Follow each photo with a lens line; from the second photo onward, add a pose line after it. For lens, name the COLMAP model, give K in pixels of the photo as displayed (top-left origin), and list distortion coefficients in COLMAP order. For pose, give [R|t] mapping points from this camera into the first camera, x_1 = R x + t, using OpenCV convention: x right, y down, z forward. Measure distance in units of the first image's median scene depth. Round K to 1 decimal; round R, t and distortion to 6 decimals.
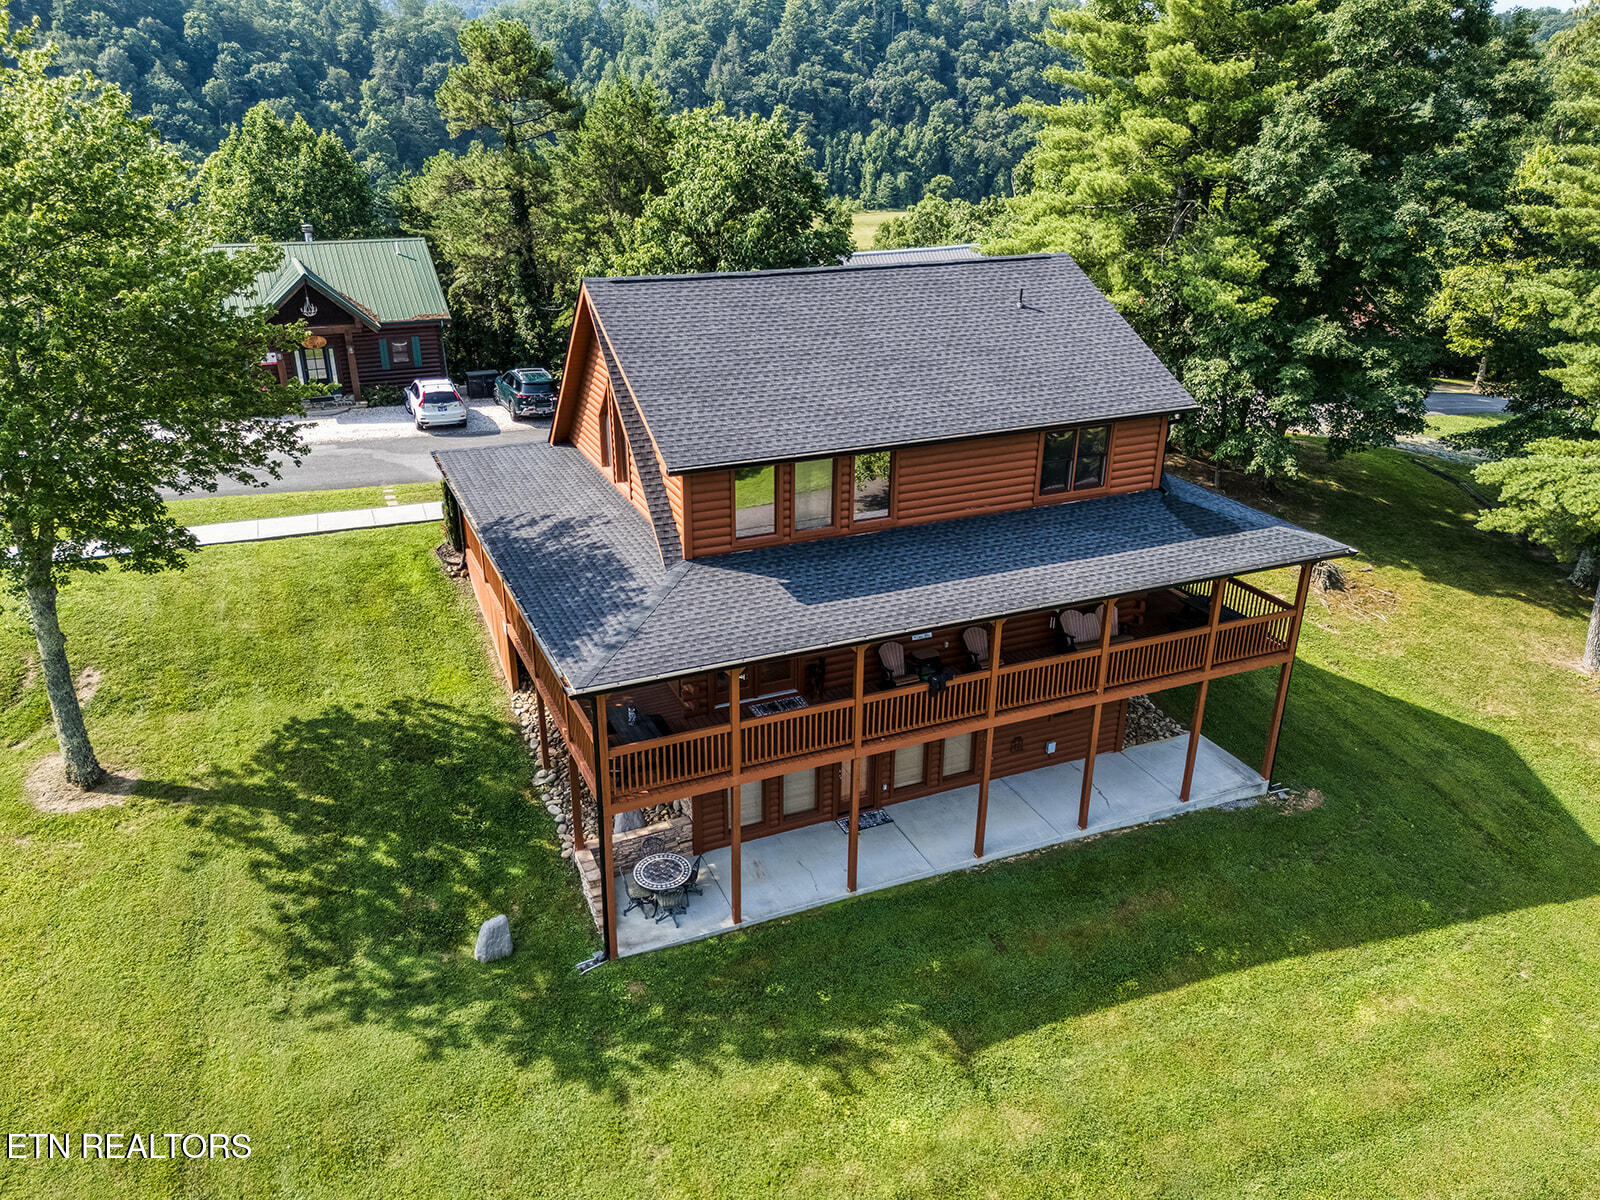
lens RADIAL K [[1189.0, 0, 800.3], [0, 1189.0, 606.1], [0, 0, 1]] dist [0.052279, -0.034186]
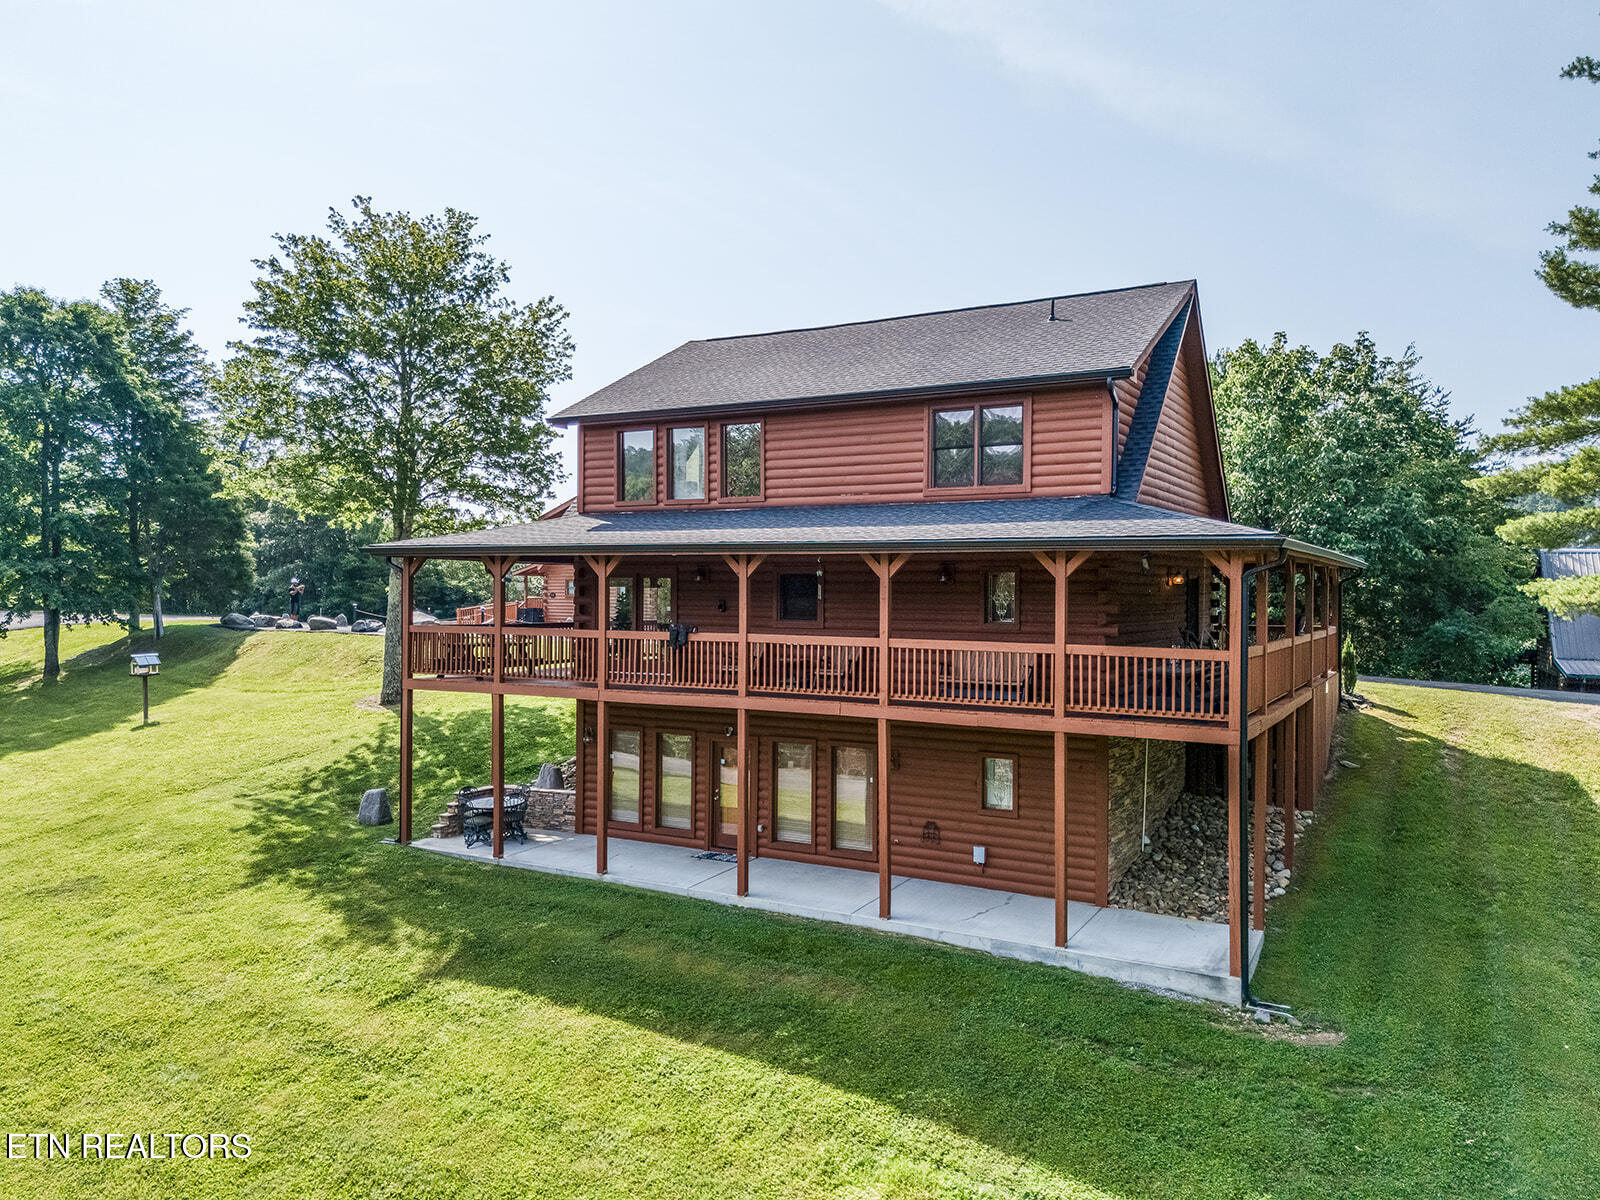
lens RADIAL K [[1189.0, 0, 803.4], [0, 1189.0, 596.1], [0, 0, 1]] dist [0.052279, -0.034186]
pose [[0.589390, -0.006250, -0.807825, 0.900754], [-0.325356, 0.913449, -0.244447, 0.229510], [0.739435, 0.406905, 0.536344, 0.573162]]
